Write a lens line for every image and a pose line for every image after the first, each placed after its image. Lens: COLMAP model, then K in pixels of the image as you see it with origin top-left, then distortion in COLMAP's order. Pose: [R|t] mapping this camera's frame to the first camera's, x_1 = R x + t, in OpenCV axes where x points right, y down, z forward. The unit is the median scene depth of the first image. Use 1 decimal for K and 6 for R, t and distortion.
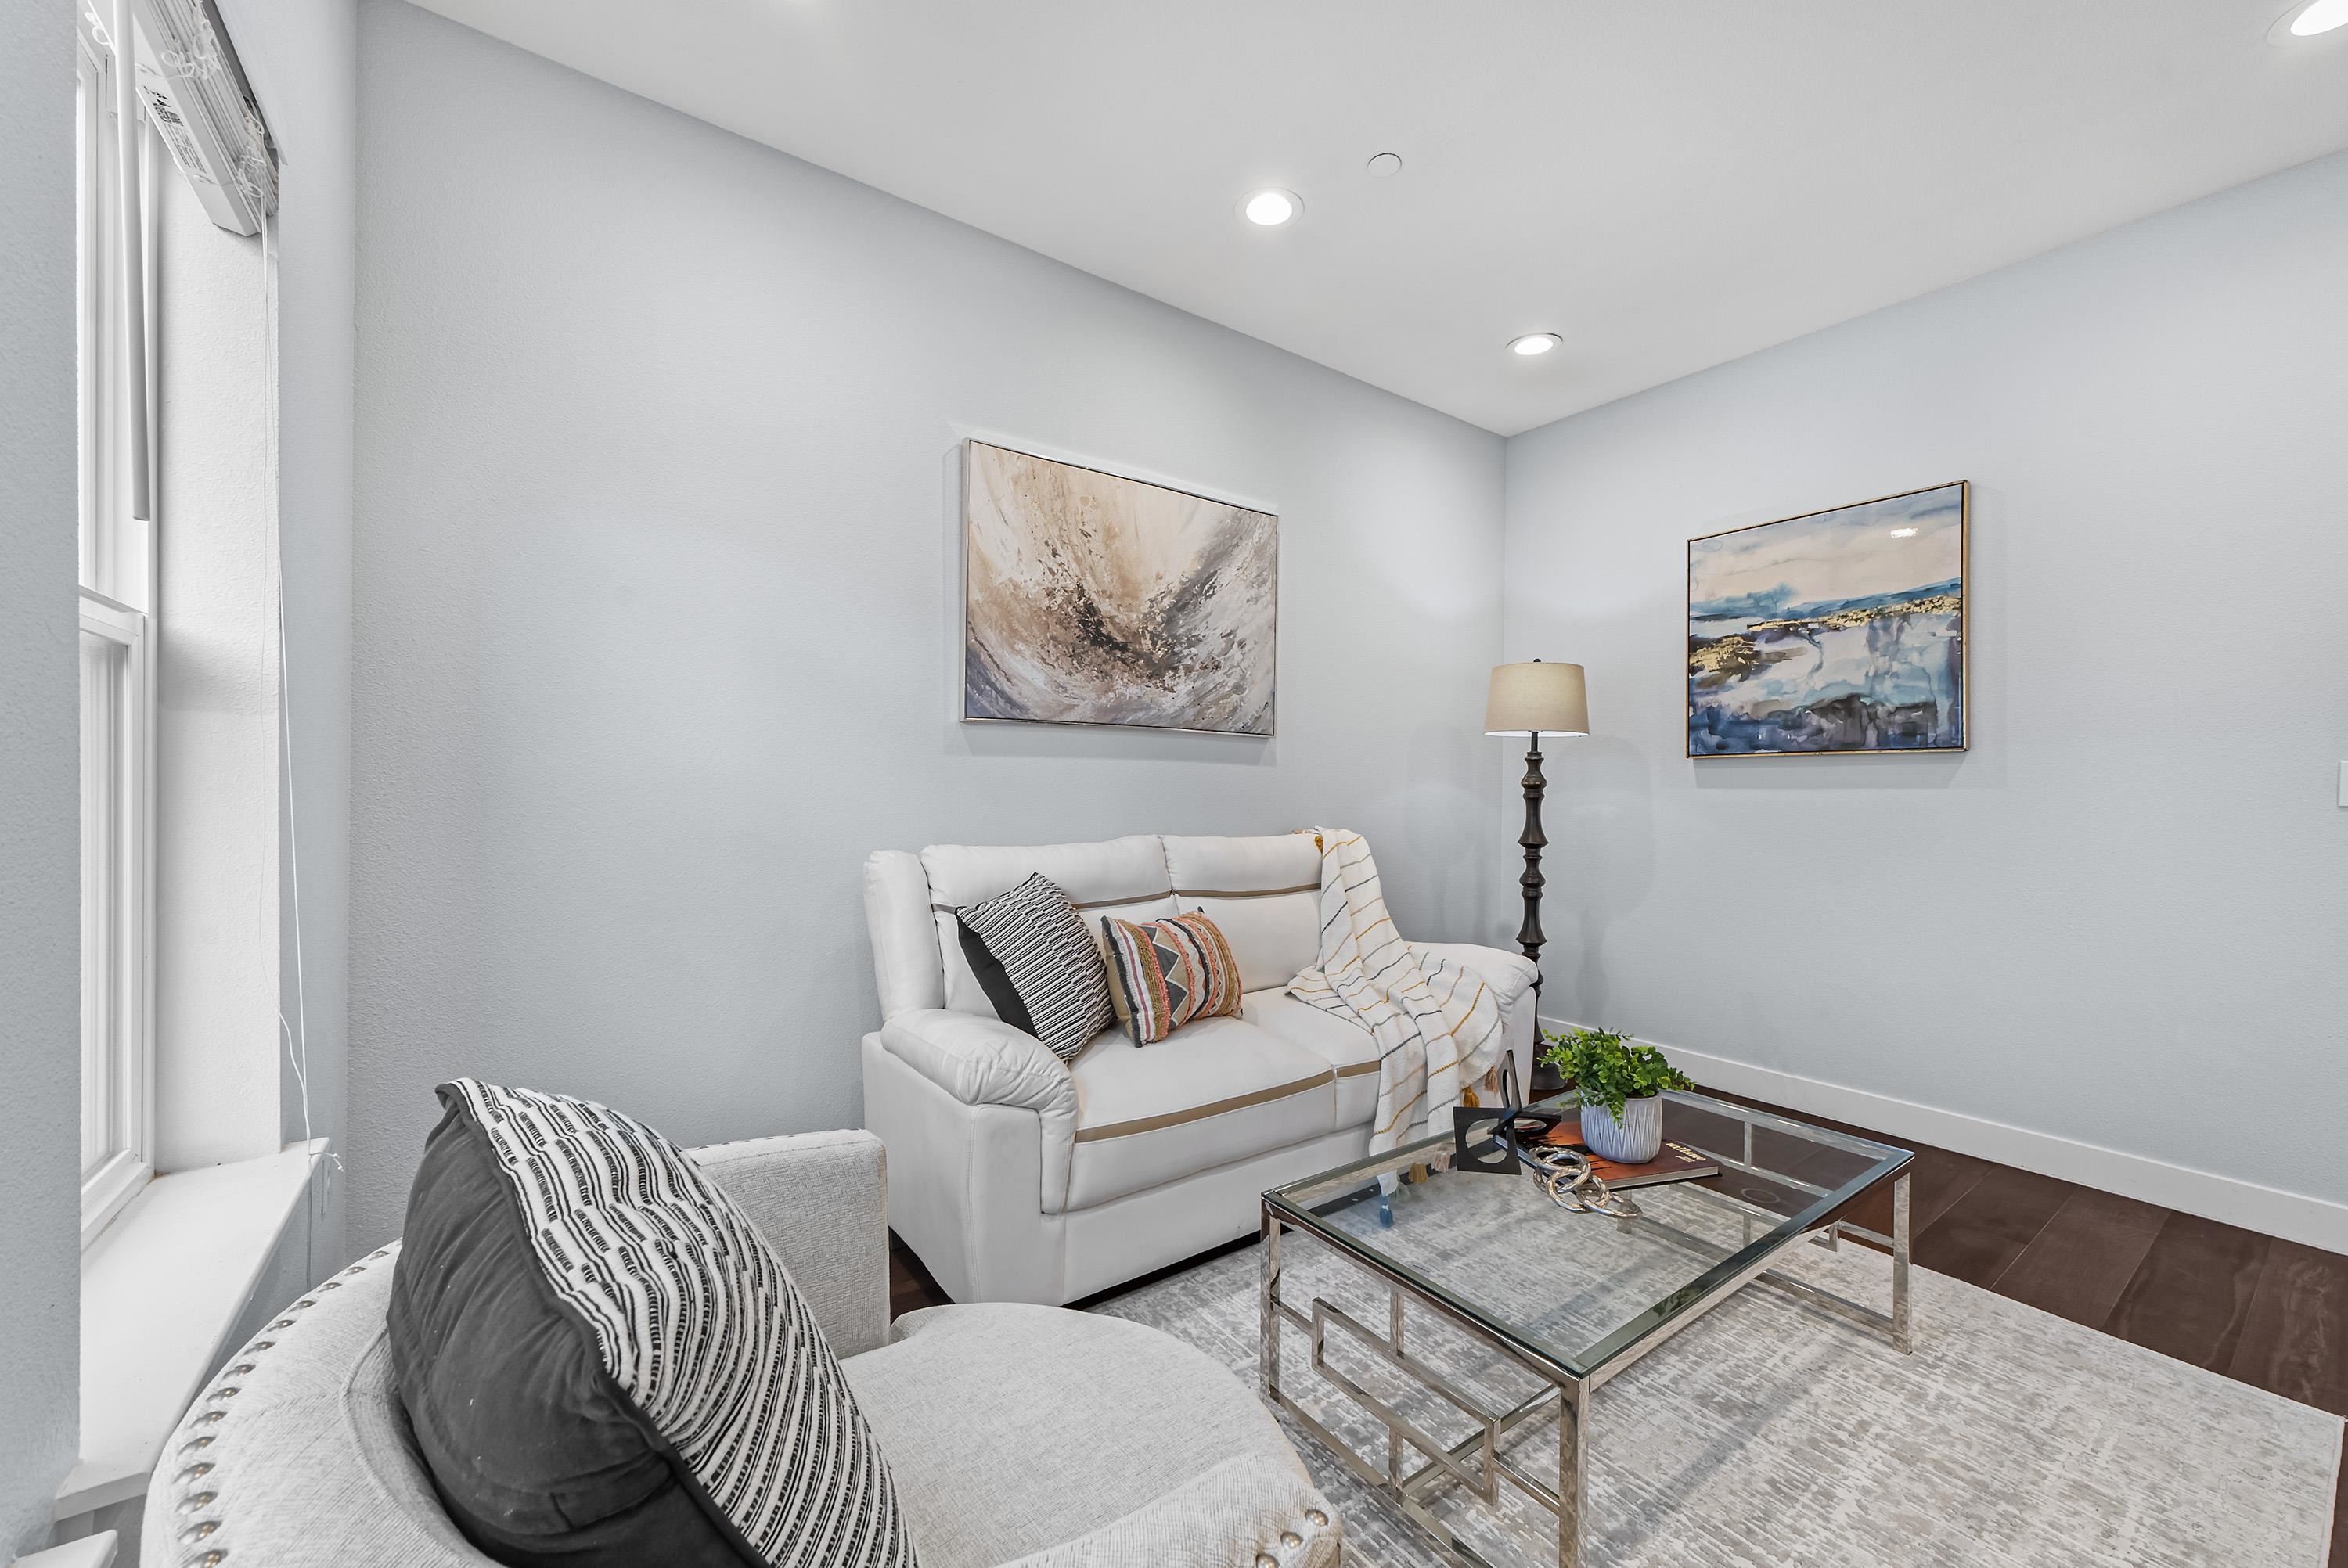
lens RADIAL K [[916.2, 0, 1179.5], [0, 916.2, 792.4], [0, 0, 1]] dist [0.002338, 0.001000]
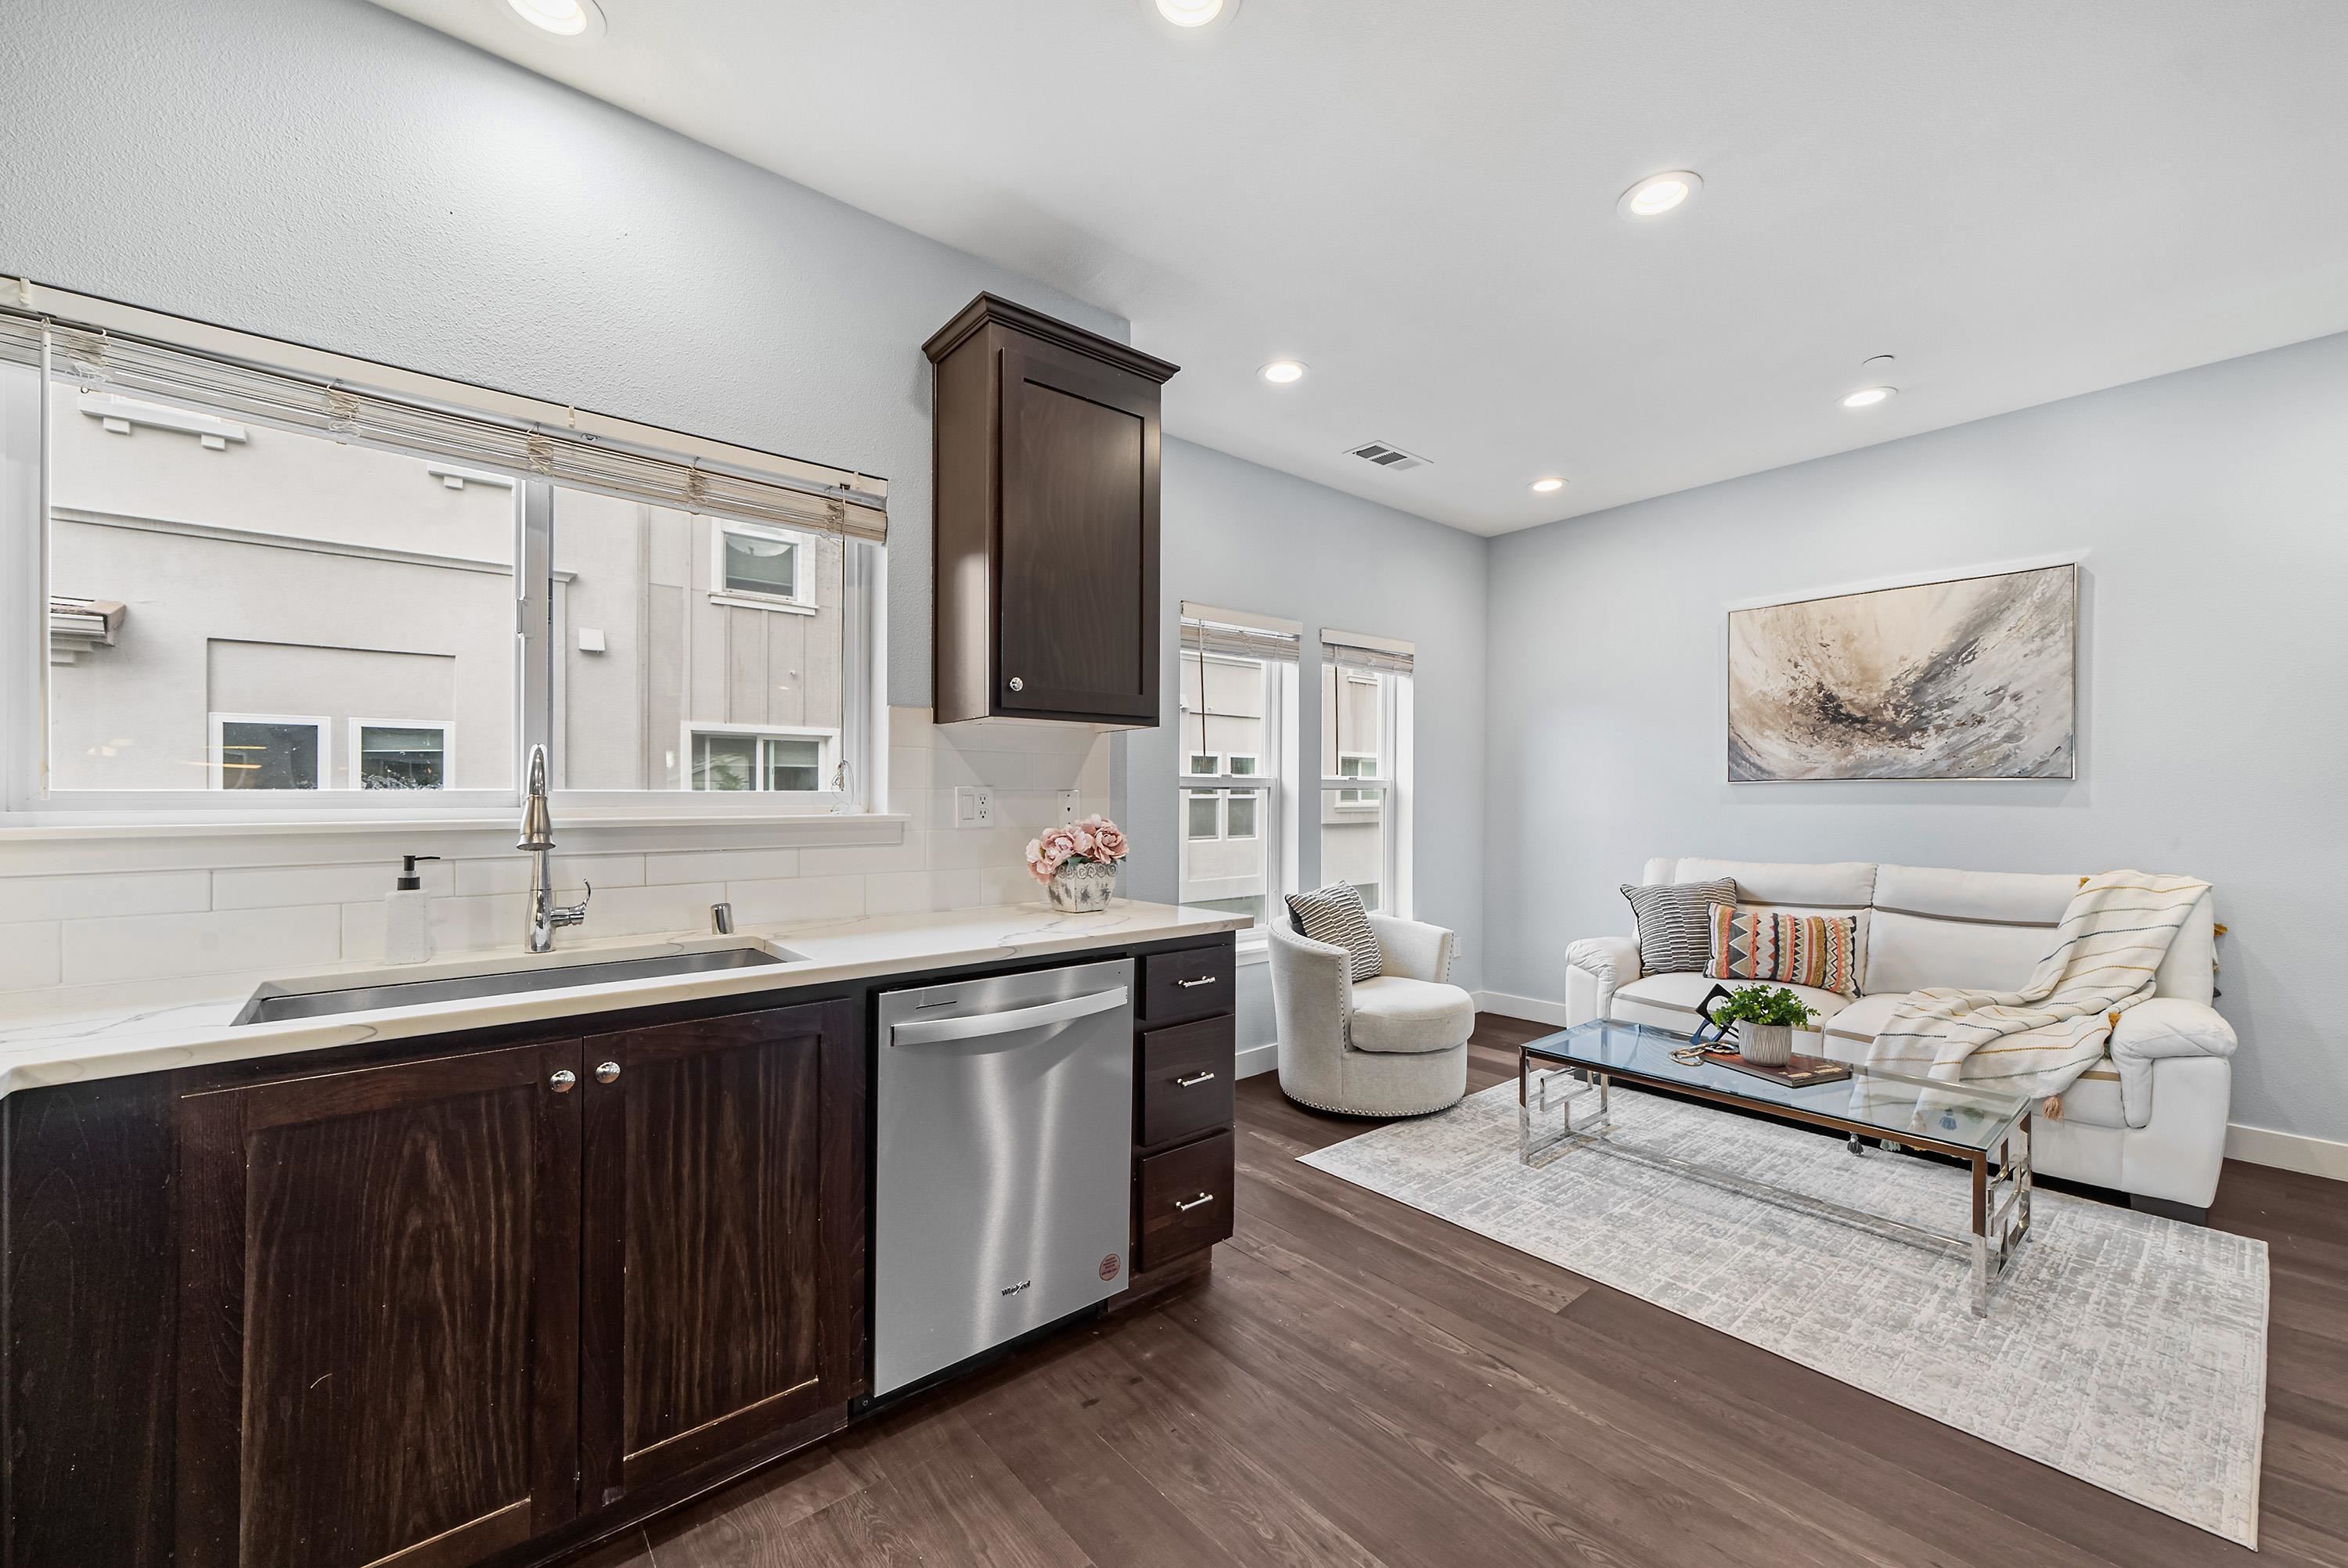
lens RADIAL K [[916.2, 0, 1210.6], [0, 916.2, 816.5], [0, 0, 1]] dist [0.002338, 0.001000]
pose [[0.092501, 0.008541, -0.995676, 1.157892], [-0.006230, 0.999949, 0.007999, -0.023607], [0.995693, 0.005463, 0.092550, -0.062567]]
